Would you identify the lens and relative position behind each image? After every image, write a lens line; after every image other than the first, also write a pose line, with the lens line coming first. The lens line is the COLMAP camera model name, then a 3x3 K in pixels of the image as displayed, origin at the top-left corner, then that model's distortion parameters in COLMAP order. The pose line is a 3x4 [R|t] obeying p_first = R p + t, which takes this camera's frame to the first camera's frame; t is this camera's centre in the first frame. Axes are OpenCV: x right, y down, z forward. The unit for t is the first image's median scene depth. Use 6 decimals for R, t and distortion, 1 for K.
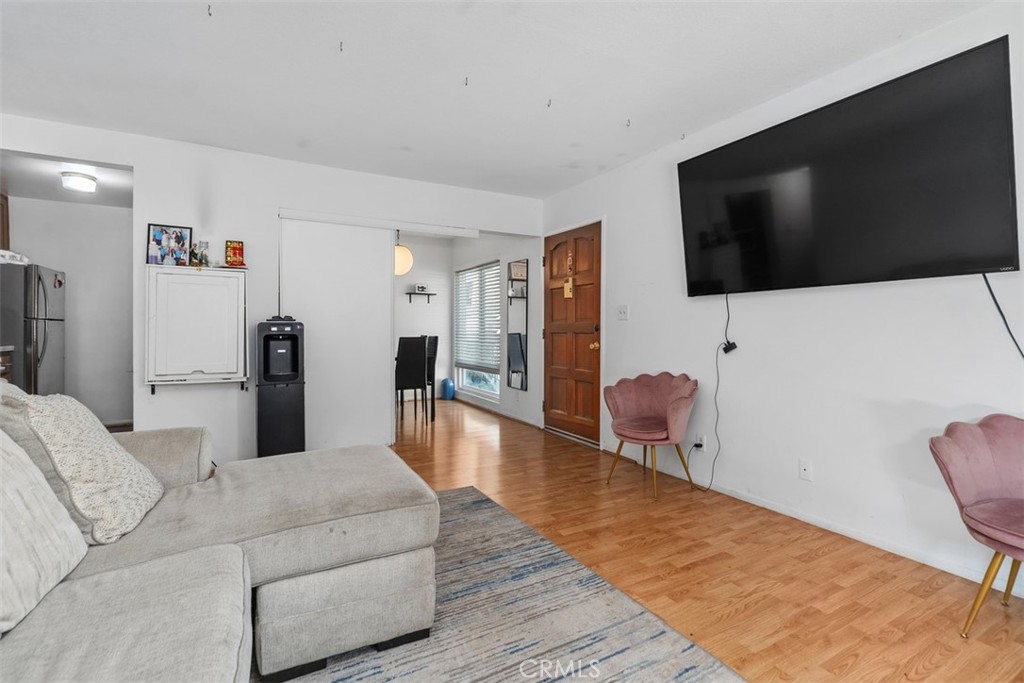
lens RADIAL K [[467.2, 0, 513.1], [0, 467.2, 327.1], [0, 0, 1]] dist [0.007004, 0.000084]
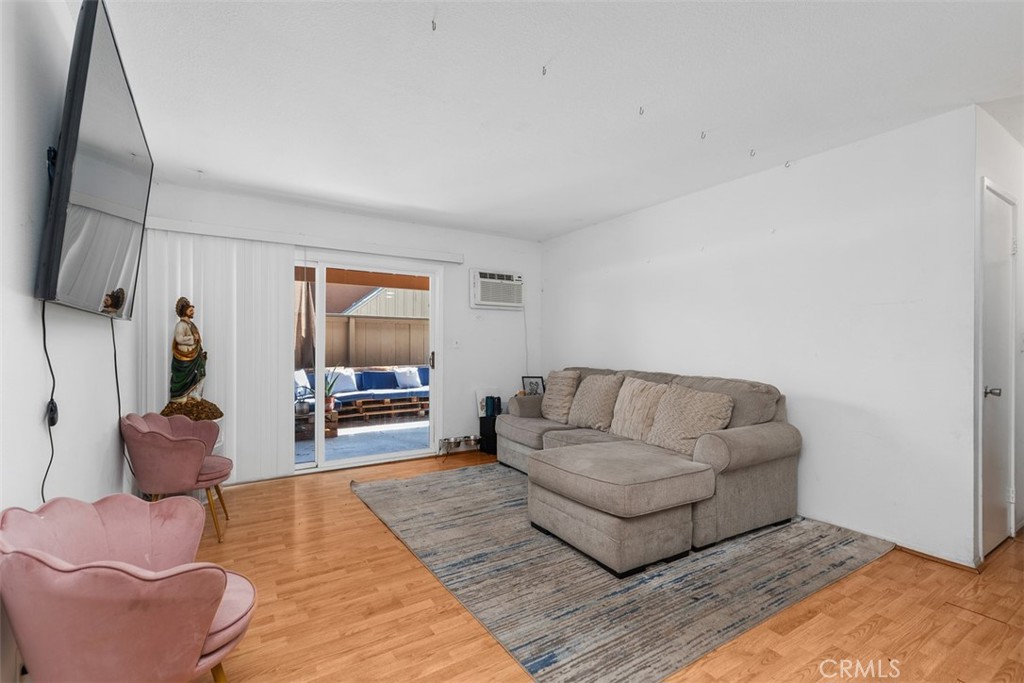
lens RADIAL K [[464.3, 0, 508.7], [0, 464.3, 346.6], [0, 0, 1]] dist [0.007251, 0.000325]
pose [[-0.998249, 0.001771, -0.059129, 0.008803], [0.001738, 0.999998, 0.000608, -0.025114], [0.059130, 0.000504, -0.998250, 1.478341]]
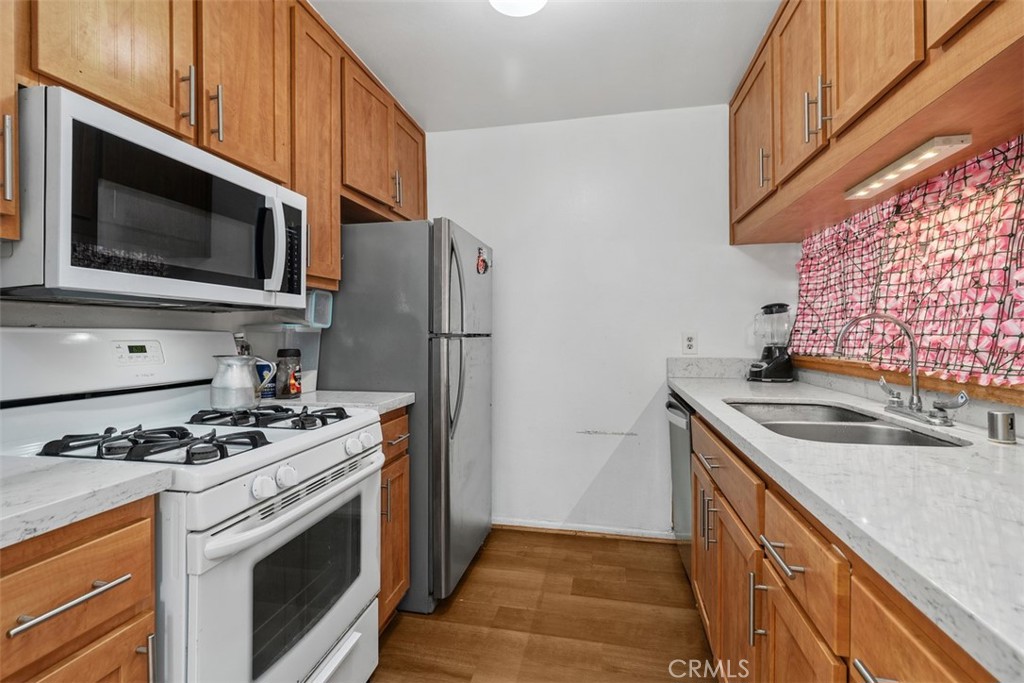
lens RADIAL K [[467.2, 0, 513.1], [0, 467.2, 327.1], [0, 0, 1]] dist [0.007004, 0.000084]
pose [[0.753604, -0.006030, -0.657301, -0.909185], [0.002176, 0.999975, -0.006679, -0.030621], [0.657326, 0.003603, 0.753598, 0.955529]]
